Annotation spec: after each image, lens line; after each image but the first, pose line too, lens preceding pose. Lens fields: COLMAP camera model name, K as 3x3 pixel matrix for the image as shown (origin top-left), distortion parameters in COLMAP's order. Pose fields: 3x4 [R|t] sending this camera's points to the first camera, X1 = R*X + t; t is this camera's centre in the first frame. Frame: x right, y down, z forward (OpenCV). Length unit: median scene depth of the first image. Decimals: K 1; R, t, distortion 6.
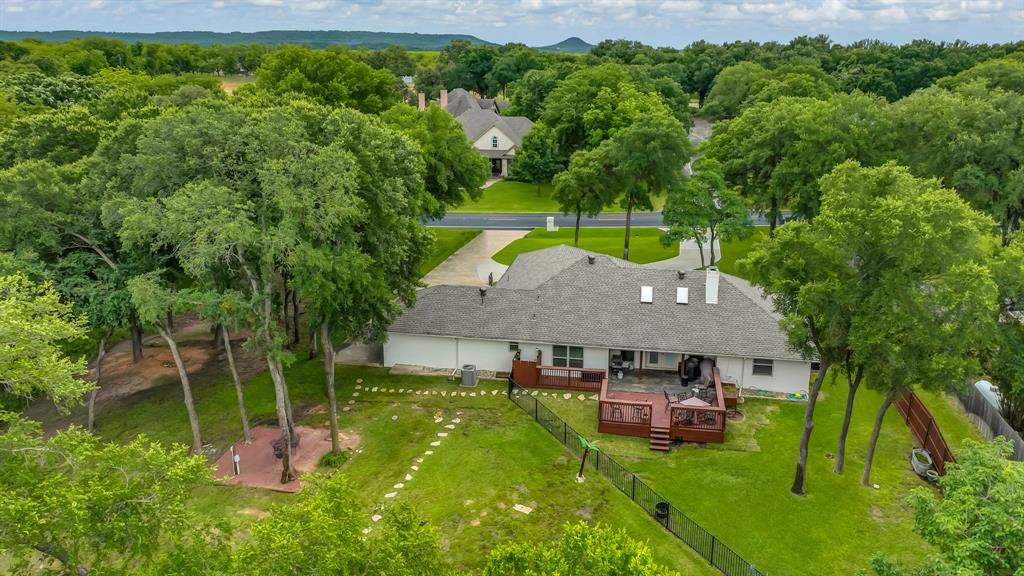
lens RADIAL K [[709.3, 0, 514.5], [0, 709.3, 289.7], [0, 0, 1]] dist [0.004892, 0.001304]
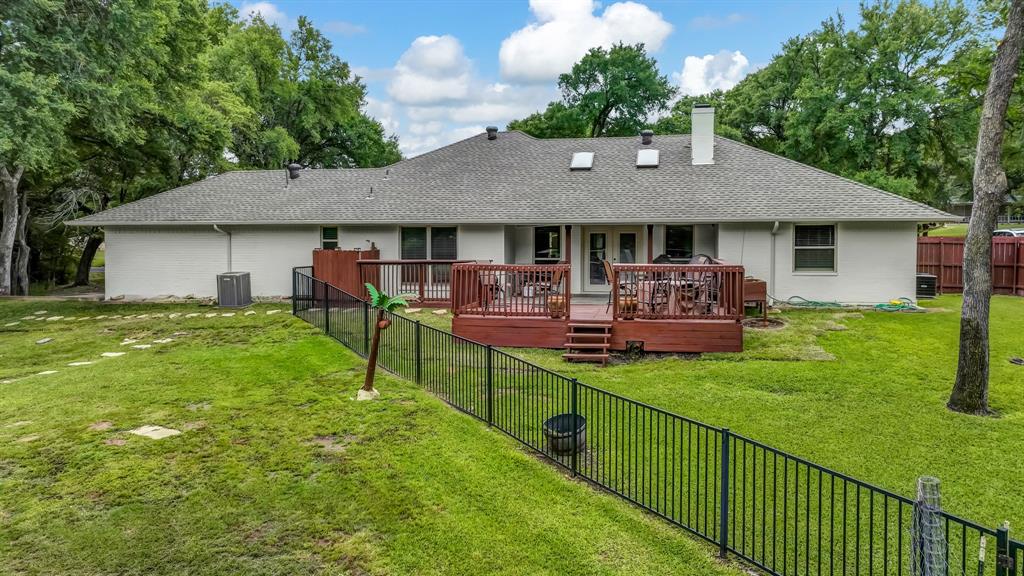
lens RADIAL K [[709.3, 0, 510.3], [0, 709.3, 285.6], [0, 0, 1]] dist [0.004892, 0.001304]
pose [[0.999692, 0.021020, -0.013165, 0.180820], [-0.023820, 0.961574, -0.273509, 0.326143], [0.006910, 0.273739, 0.961779, 0.652932]]
